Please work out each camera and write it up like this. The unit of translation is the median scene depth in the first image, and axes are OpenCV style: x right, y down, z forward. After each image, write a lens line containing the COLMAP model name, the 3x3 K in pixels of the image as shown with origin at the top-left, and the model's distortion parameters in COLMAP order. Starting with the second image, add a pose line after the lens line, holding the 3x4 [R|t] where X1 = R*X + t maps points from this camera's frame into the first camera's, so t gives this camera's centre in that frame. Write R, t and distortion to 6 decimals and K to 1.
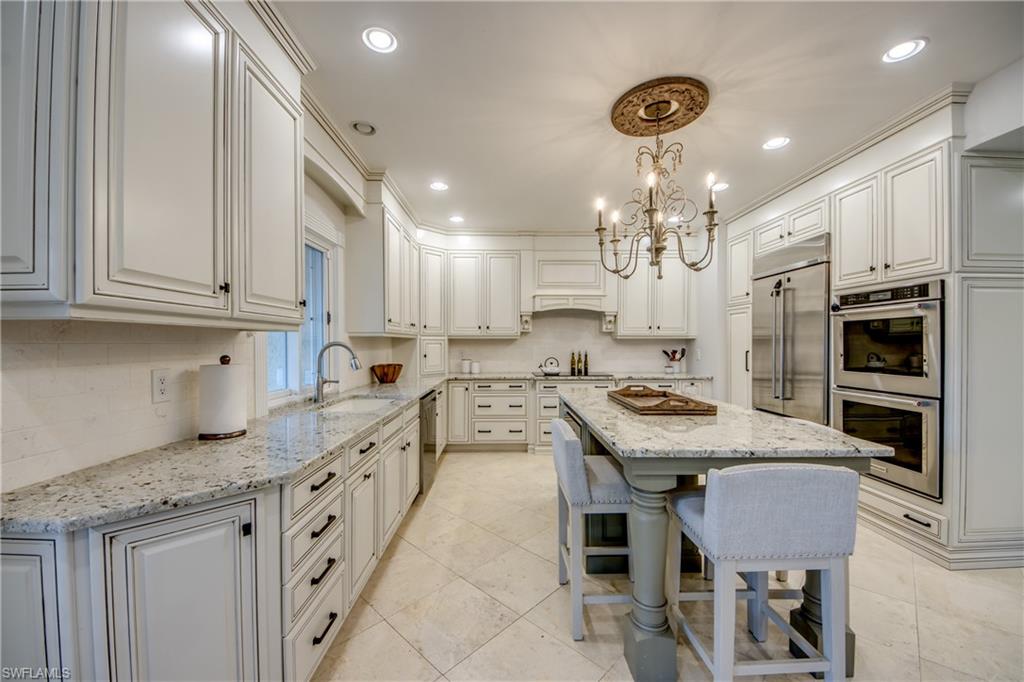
lens RADIAL K [[384.1, 0, 511.9], [0, 384.1, 343.1], [0, 0, 1]] dist [0.025362, -0.019781]
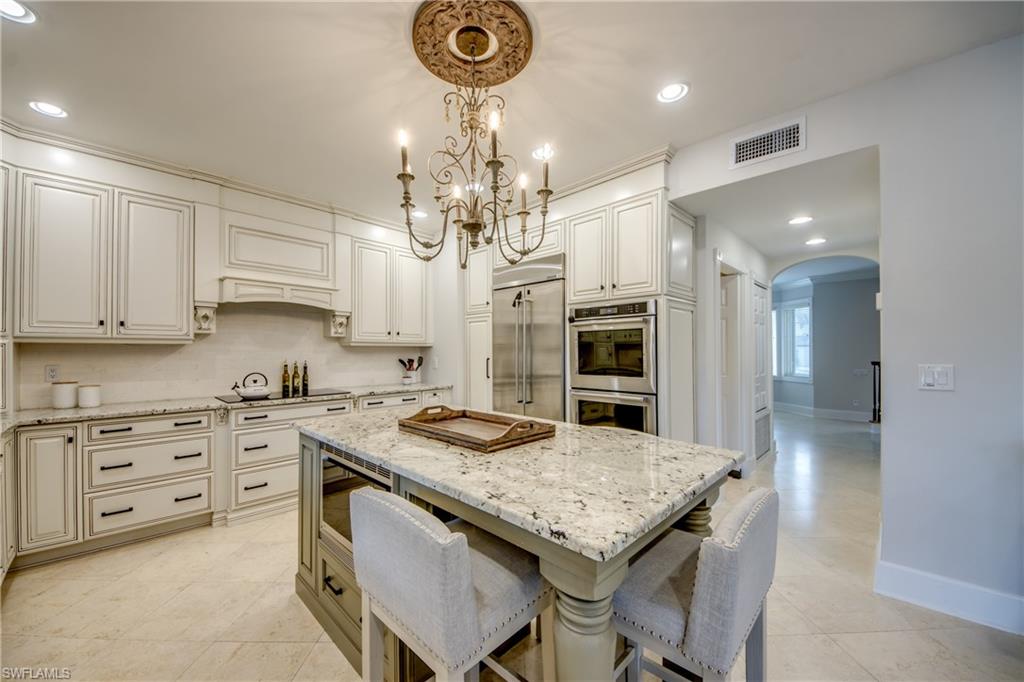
lens RADIAL K [[381.0, 0, 508.4], [0, 381.0, 349.2], [0, 0, 1]] dist [0.026289, -0.019790]
pose [[0.715019, 0.002043, 0.699102, -0.053374], [0.002601, 0.999981, -0.005583, 0.001502], [-0.699100, 0.005810, 0.715000, 0.218387]]
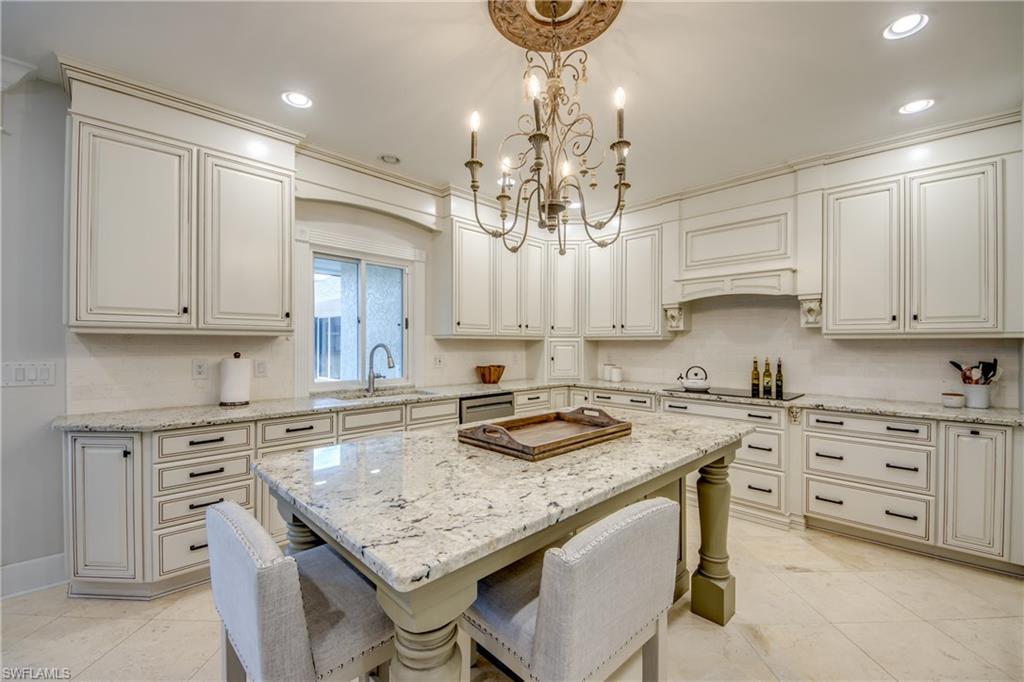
lens RADIAL K [[411.6, 0, 506.9], [0, 411.6, 344.9], [0, 0, 1]] dist [0.010283, -0.000038]
pose [[0.692902, 0.002775, -0.721027, 0.430767], [-0.005730, 0.999982, -0.001657, 0.001520], [0.721009, 0.005279, 0.692905, 0.233048]]
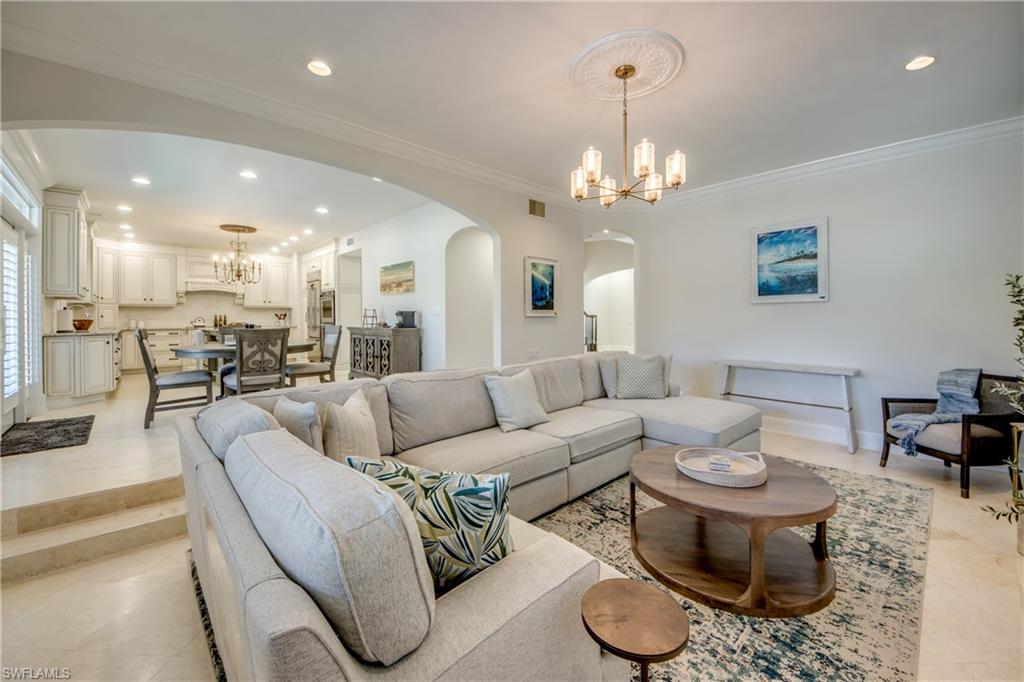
lens RADIAL K [[404.8, 0, 517.9], [0, 404.8, 318.8], [0, 0, 1]] dist [0.001877, -0.008172]
pose [[0.742867, -0.005396, 0.669418, -0.057211], [0.003347, 0.999985, 0.004346, 0.043063], [-0.669431, -0.000988, 0.742873, -1.462645]]
